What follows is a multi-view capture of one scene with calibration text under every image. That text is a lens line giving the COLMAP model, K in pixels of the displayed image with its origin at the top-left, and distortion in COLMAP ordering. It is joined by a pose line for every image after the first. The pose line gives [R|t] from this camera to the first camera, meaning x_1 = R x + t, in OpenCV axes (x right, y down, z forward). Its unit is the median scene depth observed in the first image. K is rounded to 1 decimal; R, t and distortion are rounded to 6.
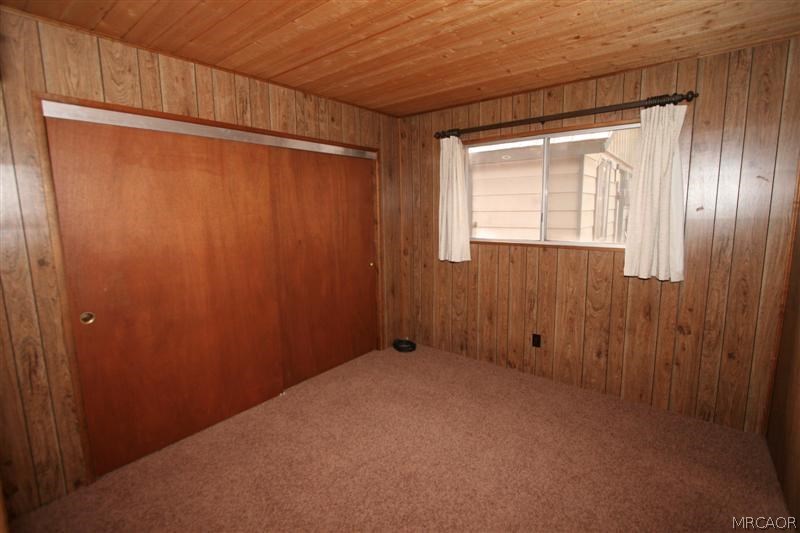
lens RADIAL K [[370.4, 0, 398.3], [0, 370.4, 259.5], [0, 0, 1]] dist [-0.004689, -0.000249]
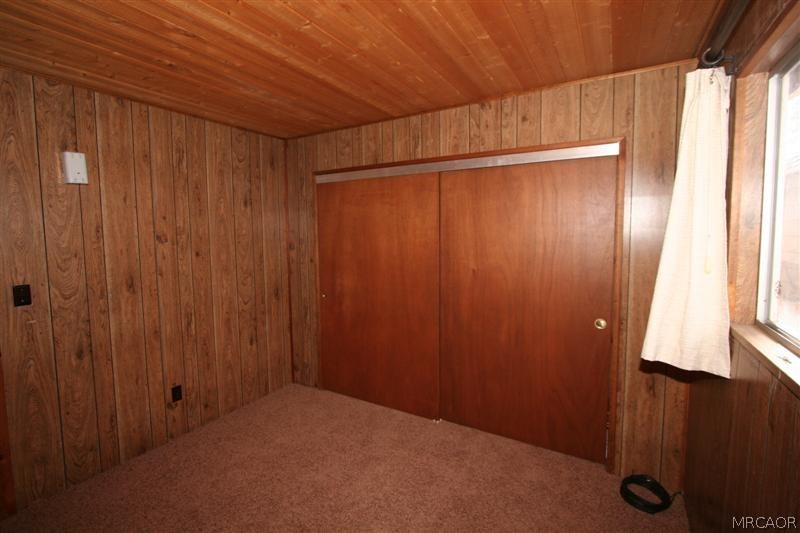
lens RADIAL K [[370.4, 0, 398.3], [0, 370.4, 259.5], [0, 0, 1]] dist [-0.004689, -0.000249]
pose [[0.136642, 0.090107, -0.986514, 0.670278], [-0.131644, 0.988674, 0.072070, -0.131226], [0.981834, 0.120021, 0.146956, 0.785063]]
